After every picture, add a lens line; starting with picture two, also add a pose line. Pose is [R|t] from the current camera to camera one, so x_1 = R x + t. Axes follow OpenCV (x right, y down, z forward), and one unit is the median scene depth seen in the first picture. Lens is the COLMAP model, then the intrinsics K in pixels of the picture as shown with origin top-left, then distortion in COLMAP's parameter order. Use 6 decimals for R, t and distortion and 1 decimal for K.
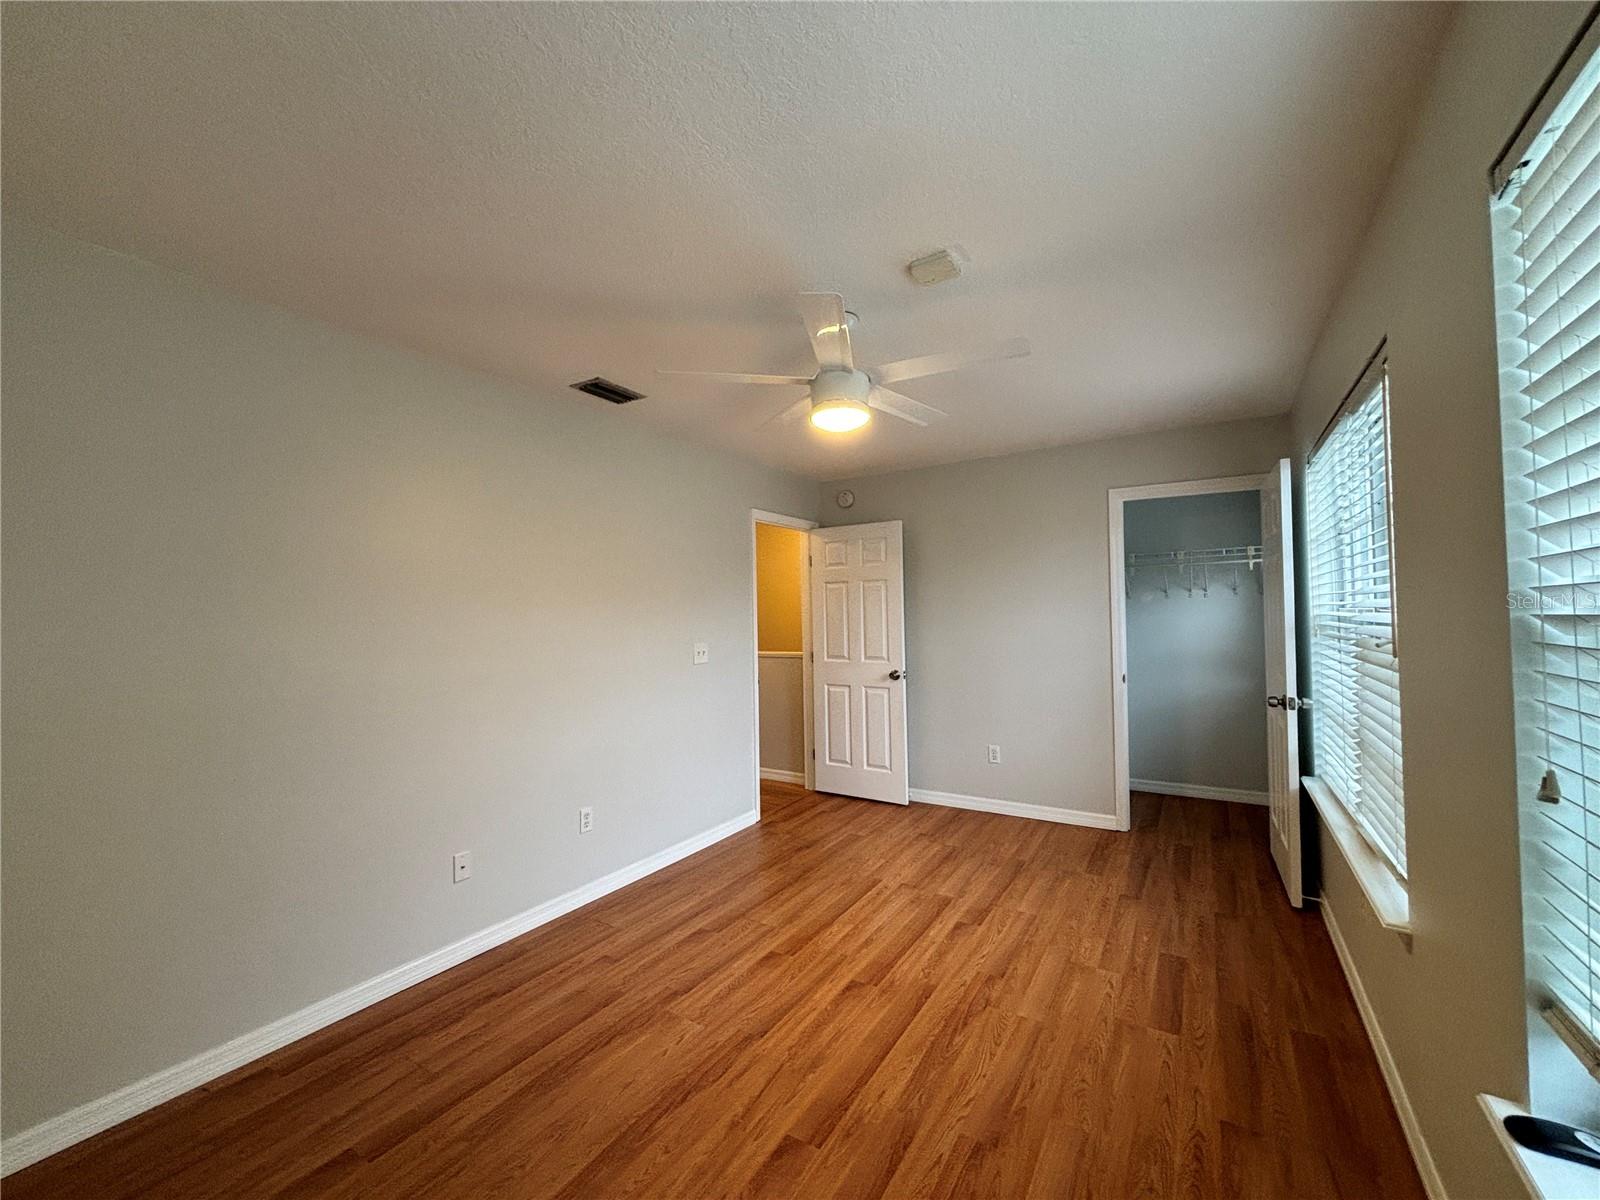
lens RADIAL K [[641.7, 0, 803.6], [0, 641.7, 590.8], [0, 0, 1]] dist [0.005498, -0.001814]
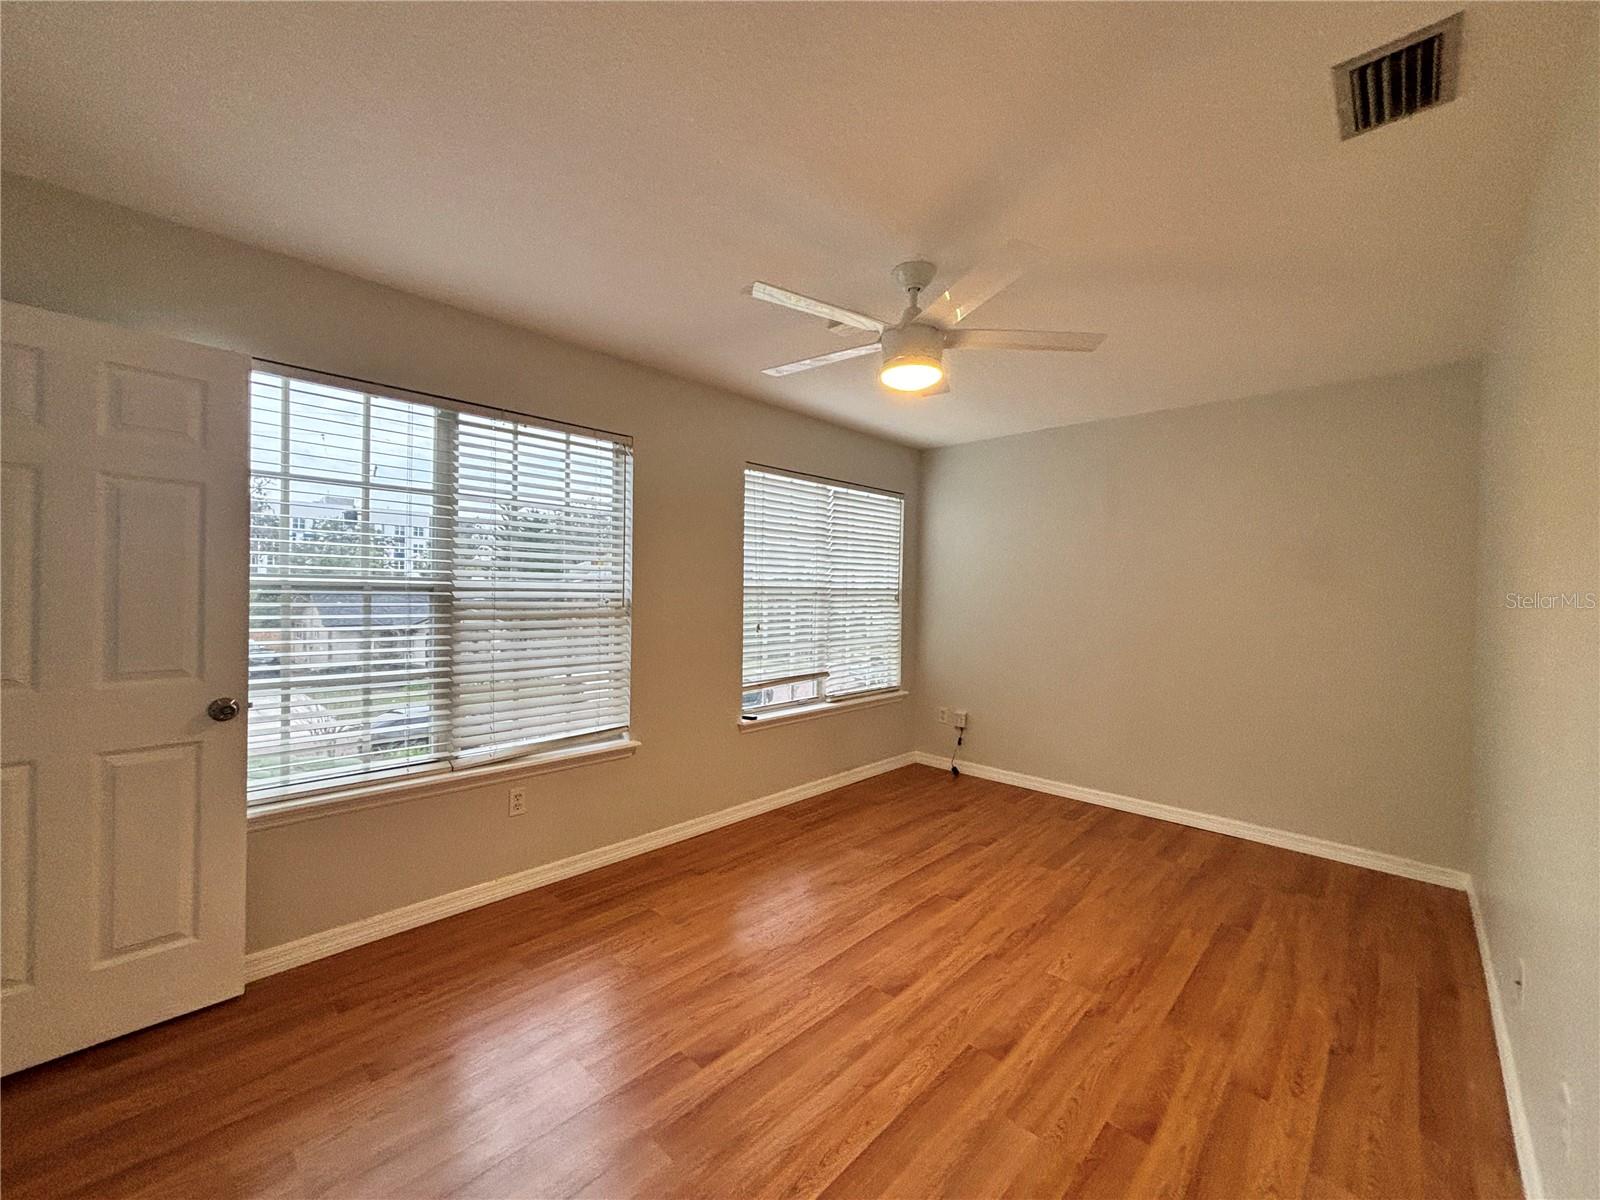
lens RADIAL K [[641.7, 0, 790.5], [0, 641.7, 603.0], [0, 0, 1]] dist [0.005498, -0.001814]
pose [[-0.976690, -0.002132, 0.214643, 0.026682], [-0.009486, 0.999403, -0.033236, 0.096183], [-0.214444, -0.034497, -0.976127, 1.905738]]
